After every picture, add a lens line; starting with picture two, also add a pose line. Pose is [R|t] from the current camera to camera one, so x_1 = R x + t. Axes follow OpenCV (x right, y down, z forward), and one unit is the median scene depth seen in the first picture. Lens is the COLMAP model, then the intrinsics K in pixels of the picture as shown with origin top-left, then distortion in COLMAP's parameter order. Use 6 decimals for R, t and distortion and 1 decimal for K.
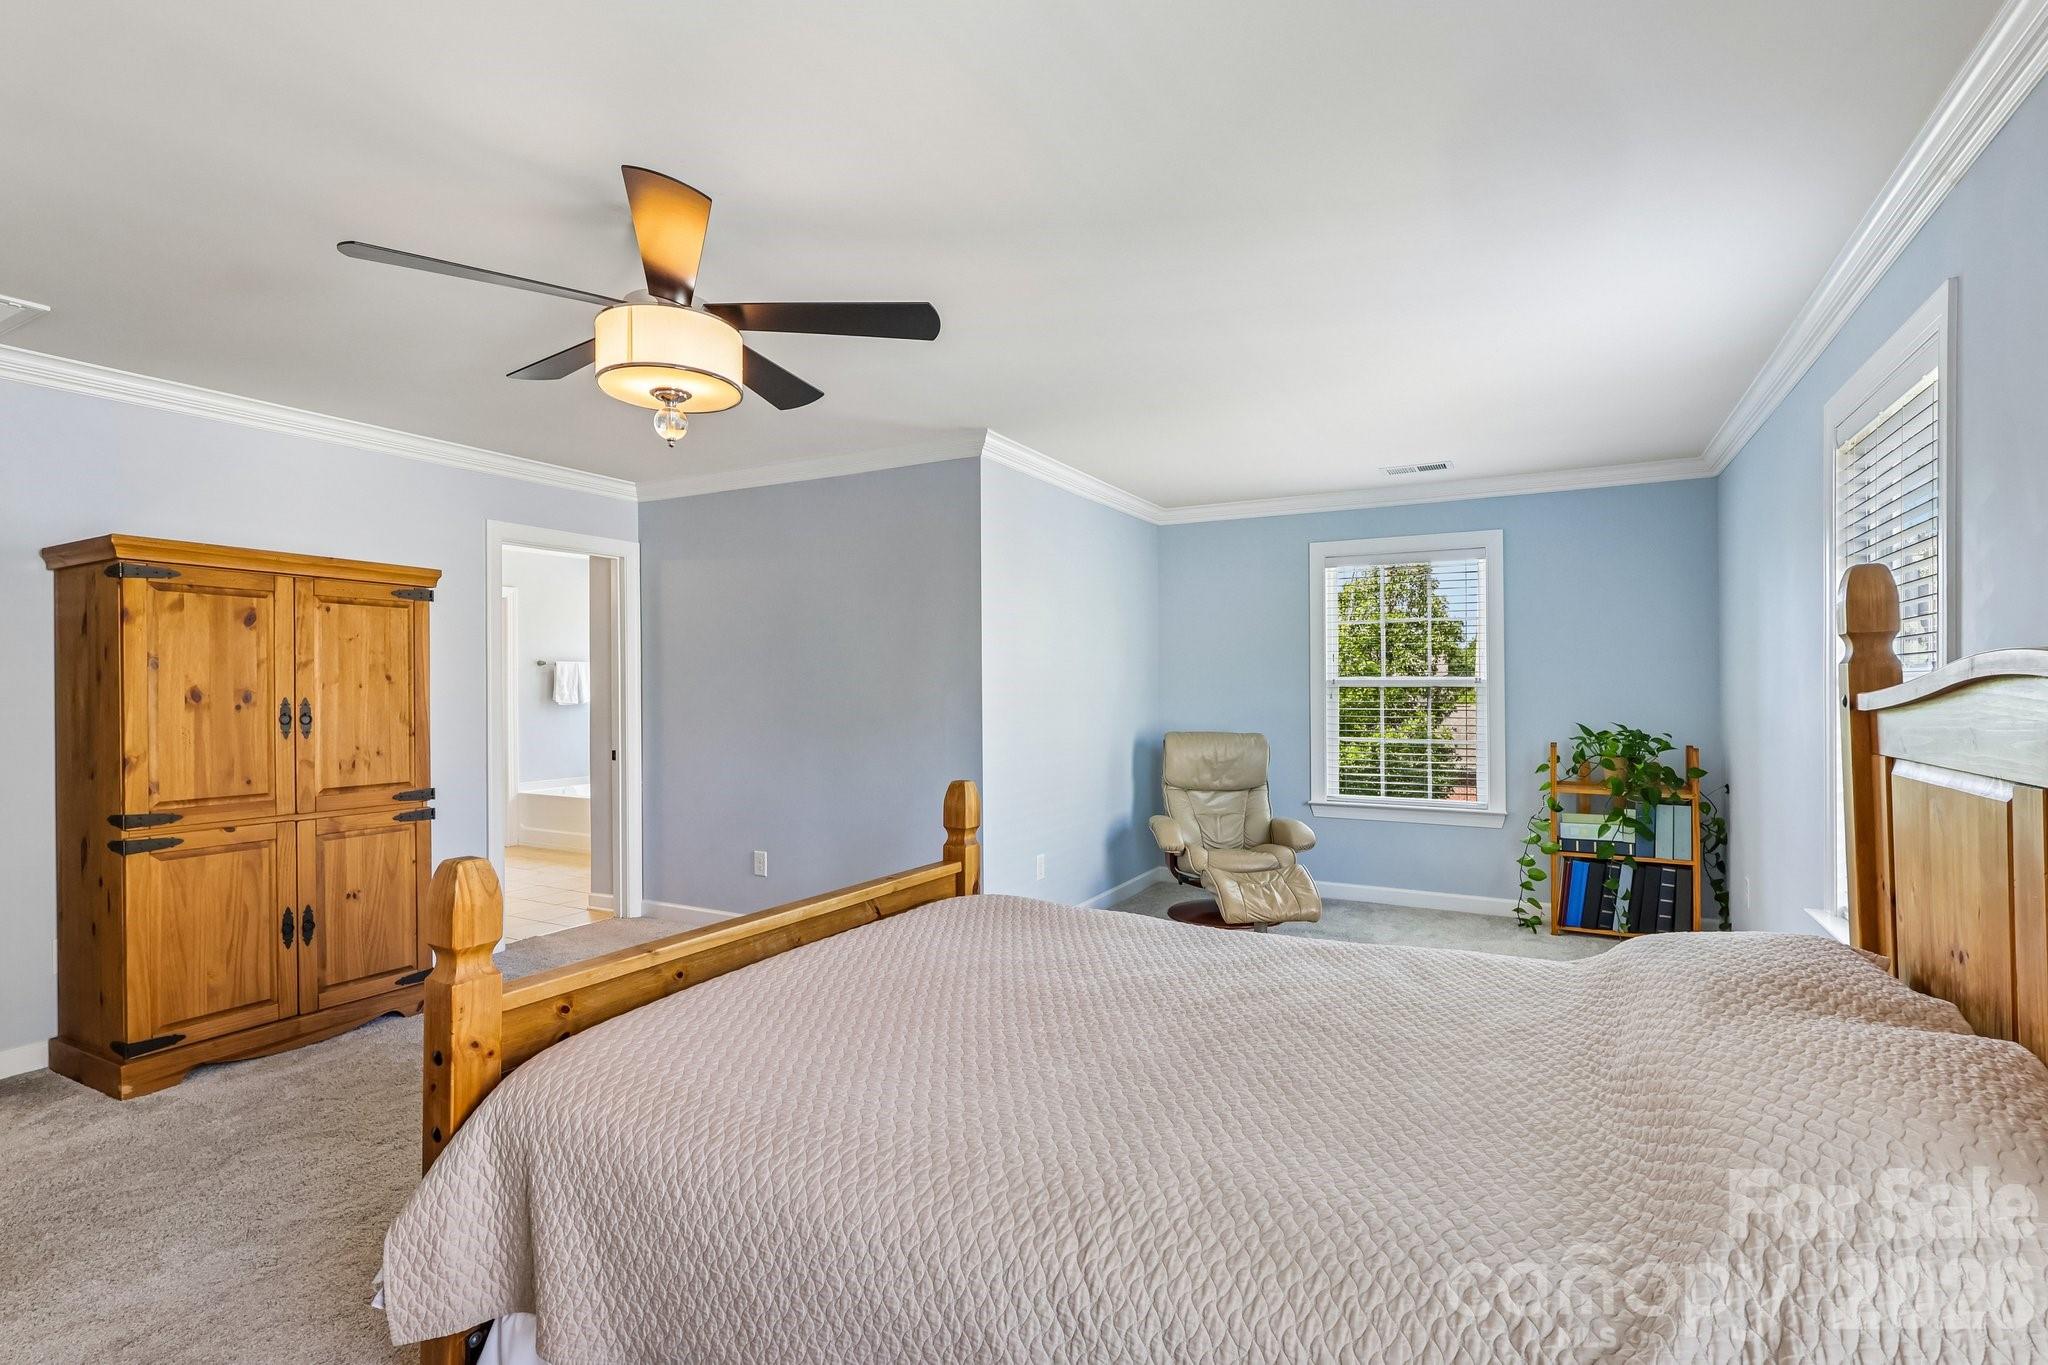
lens RADIAL K [[958.4, 0, 1026.2], [0, 958.4, 688.5], [0, 0, 1]] dist [-0.008073, 0.000046]
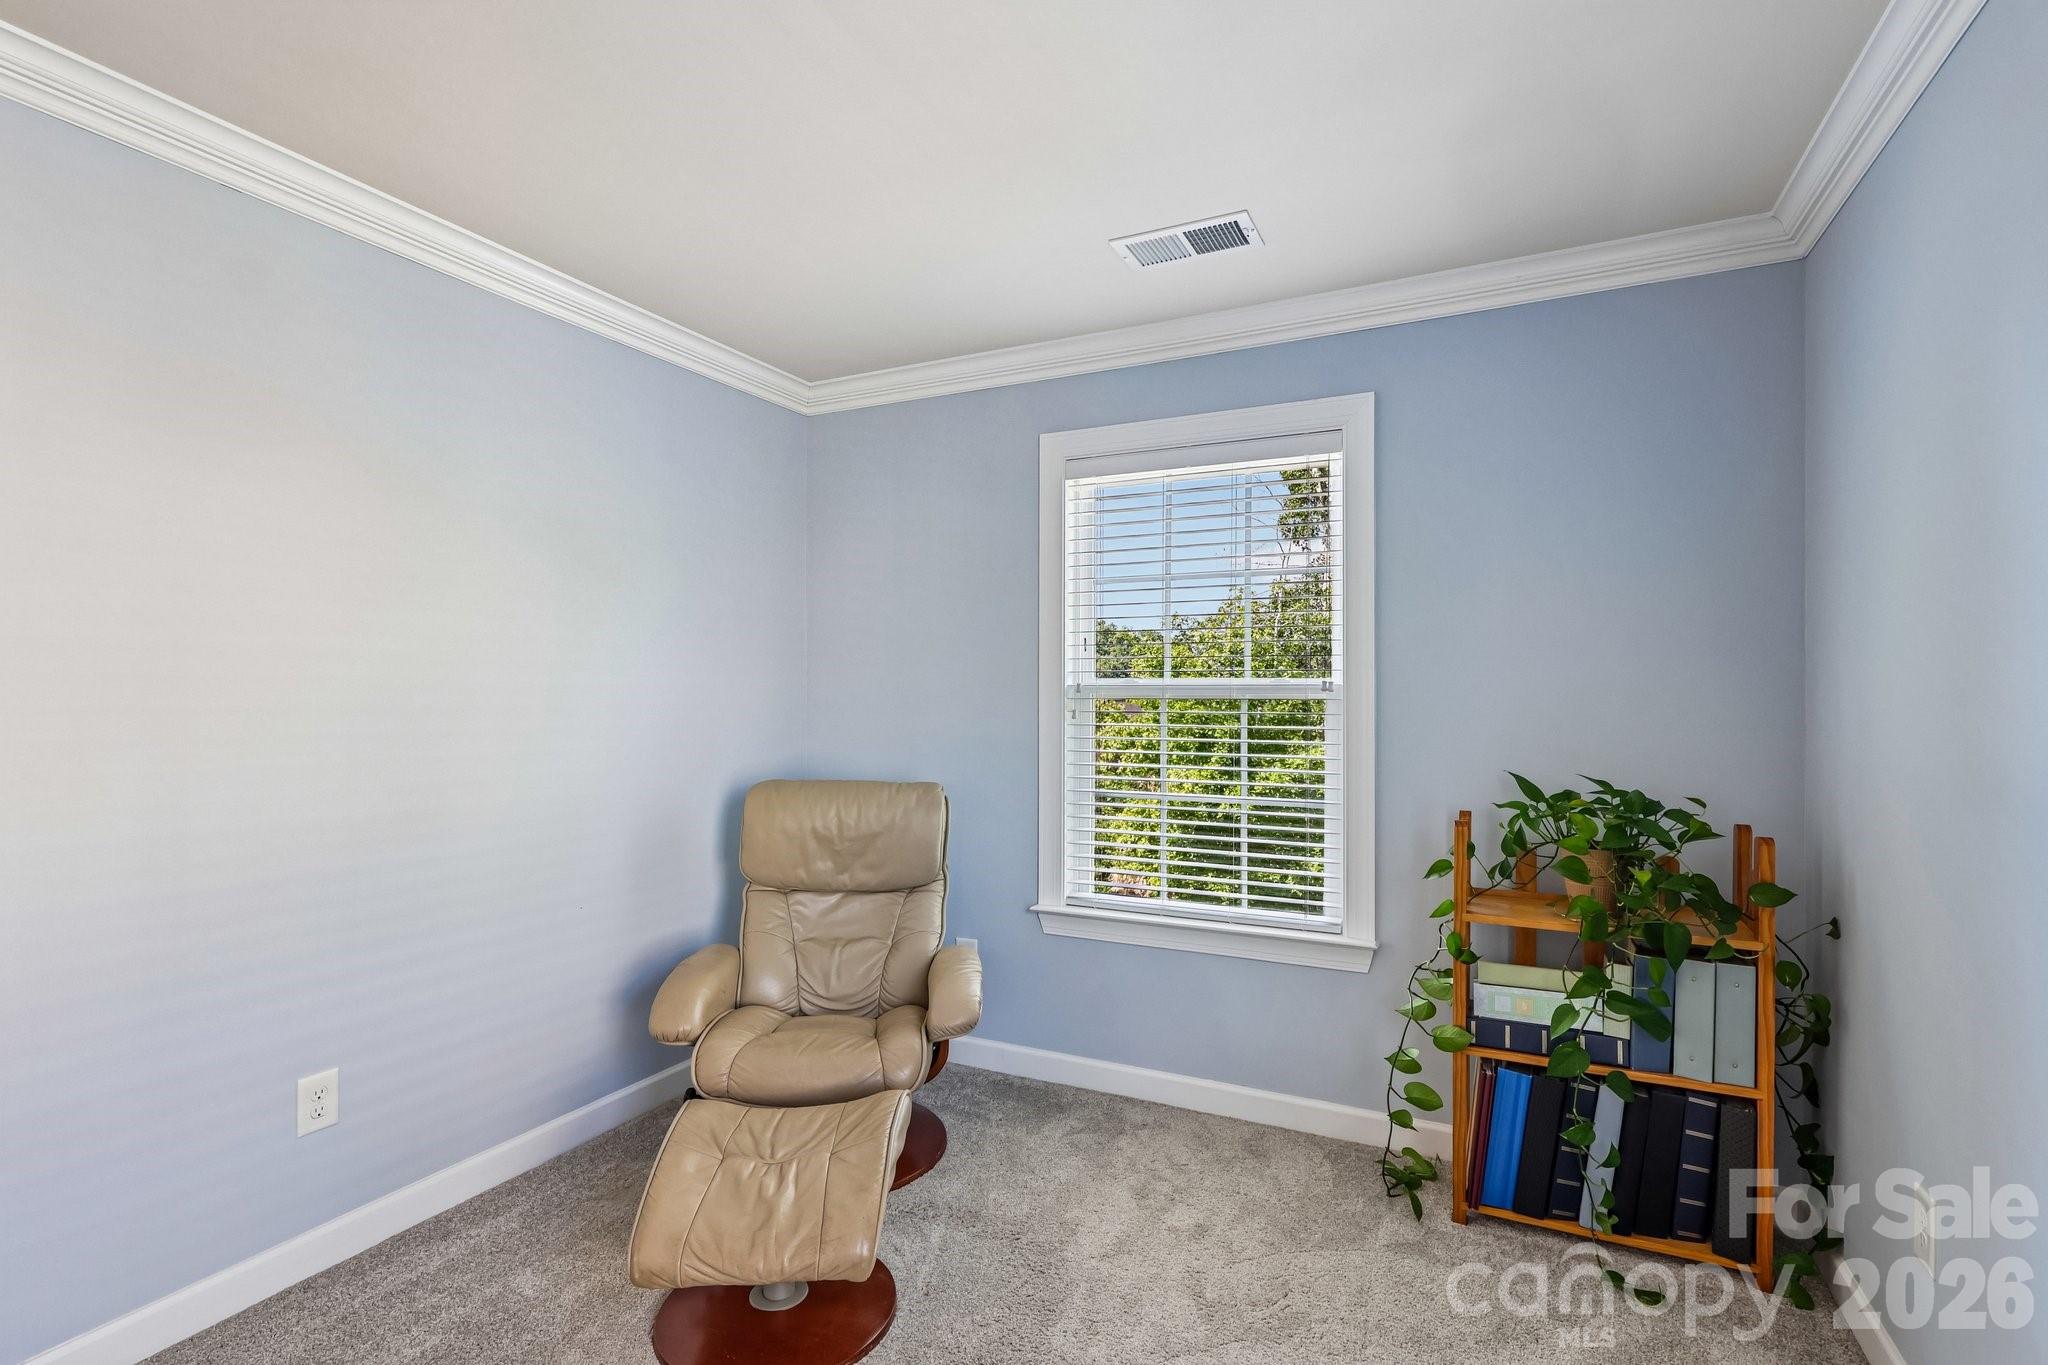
lens RADIAL K [[958.4, 0, 1029.0], [0, 958.4, 711.7], [0, 0, 1]] dist [-0.008073, 0.000046]
pose [[0.999196, 0.006782, 0.039521, 0.320057], [-0.007060, 0.999951, 0.006875, 0.003073], [-0.039473, -0.007148, 0.999195, 0.537526]]
